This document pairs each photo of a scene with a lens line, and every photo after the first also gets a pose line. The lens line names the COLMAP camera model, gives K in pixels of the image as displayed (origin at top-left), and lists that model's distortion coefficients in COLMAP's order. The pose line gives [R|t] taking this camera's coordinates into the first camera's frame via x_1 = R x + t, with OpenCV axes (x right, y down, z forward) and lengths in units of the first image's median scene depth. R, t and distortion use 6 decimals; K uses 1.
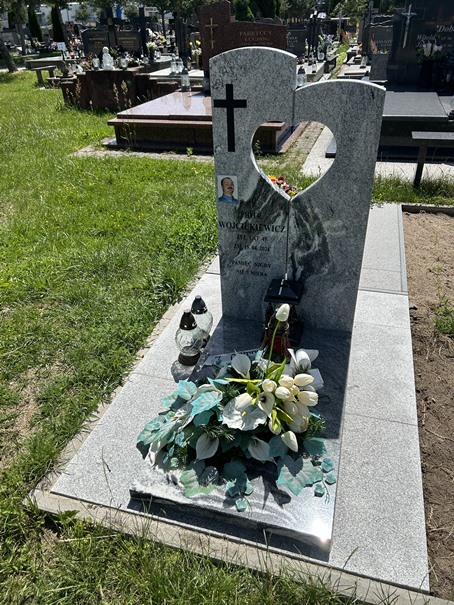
lens RADIAL K [[461.1, 0, 227.8], [0, 461.1, 304.5], [0, 0, 1]] dist [0.057055, -0.061712]
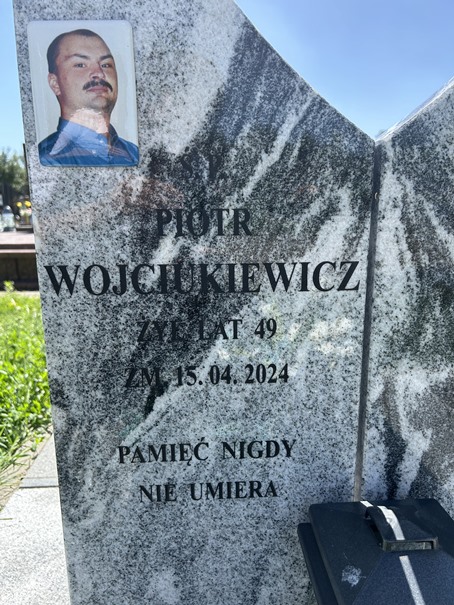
lens RADIAL K [[461.1, 0, 232.3], [0, 461.1, 307.9], [0, 0, 1]] dist [0.057055, -0.061712]
pose [[0.940607, -0.039719, 0.337165, -0.011980], [0.152427, 0.936814, -0.314874, -0.084707], [-0.303354, 0.347566, 0.887229, 0.816853]]
